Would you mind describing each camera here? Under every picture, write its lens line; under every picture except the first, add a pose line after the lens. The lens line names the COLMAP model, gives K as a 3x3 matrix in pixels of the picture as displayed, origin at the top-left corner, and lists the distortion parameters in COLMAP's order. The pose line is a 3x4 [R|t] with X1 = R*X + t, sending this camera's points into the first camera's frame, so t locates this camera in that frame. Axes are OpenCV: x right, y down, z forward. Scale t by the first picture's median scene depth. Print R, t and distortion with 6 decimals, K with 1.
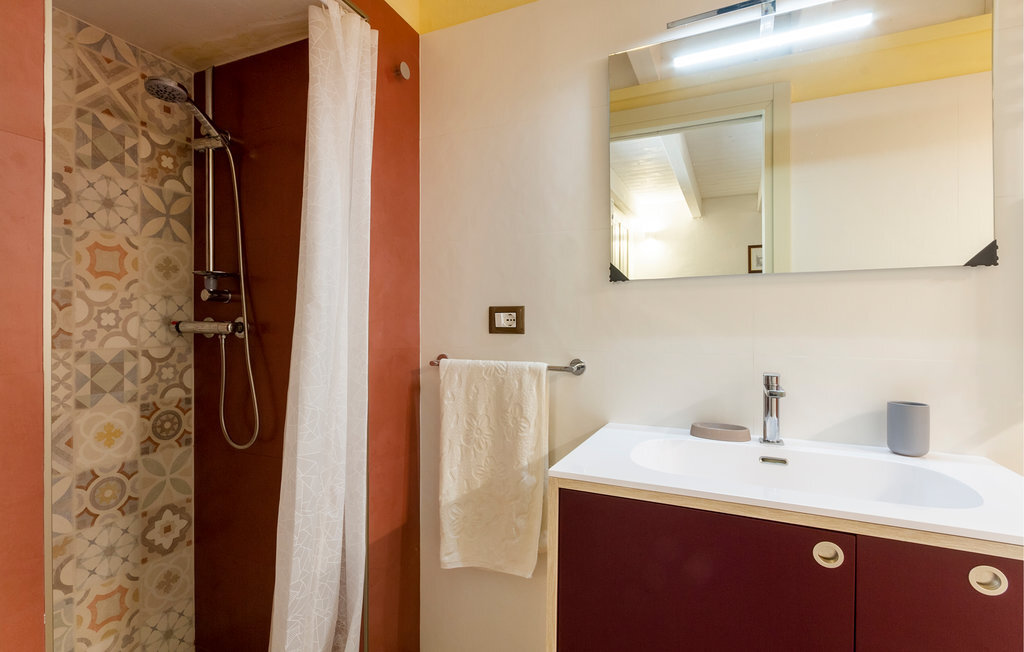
lens RADIAL K [[481.0, 0, 514.8], [0, 481.0, 335.8], [0, 0, 1]] dist [0.004708, -0.000490]
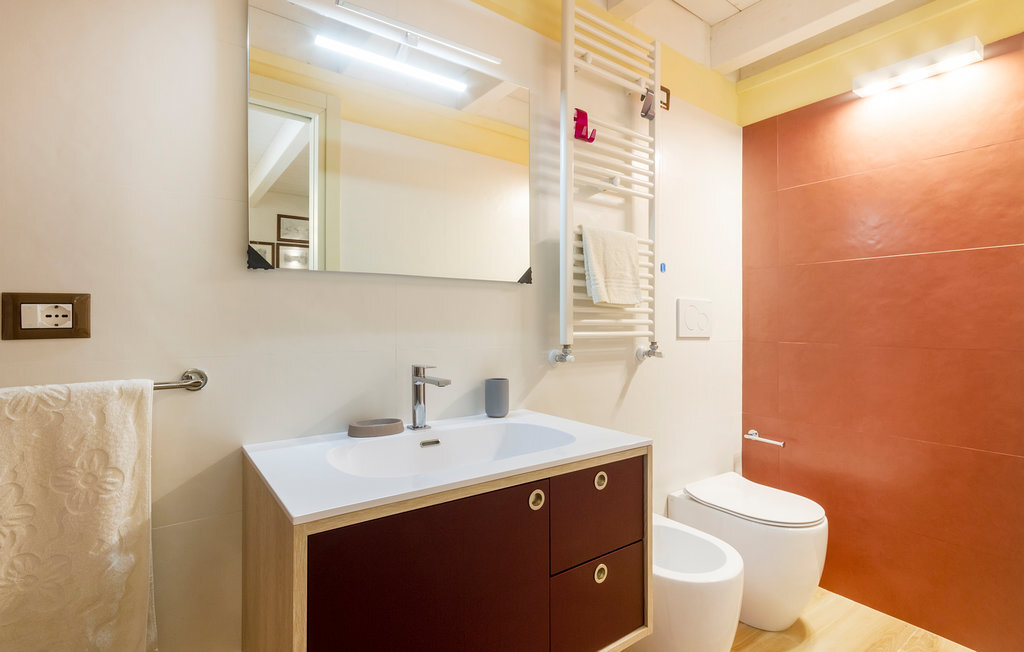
lens RADIAL K [[481.0, 0, 504.7], [0, 481.0, 318.2], [0, 0, 1]] dist [0.004708, -0.000490]
pose [[0.498731, 0.002036, 0.866754, -0.277817], [0.019755, 0.999711, -0.013716, -0.010970], [-0.866532, 0.023963, 0.498546, 0.220921]]
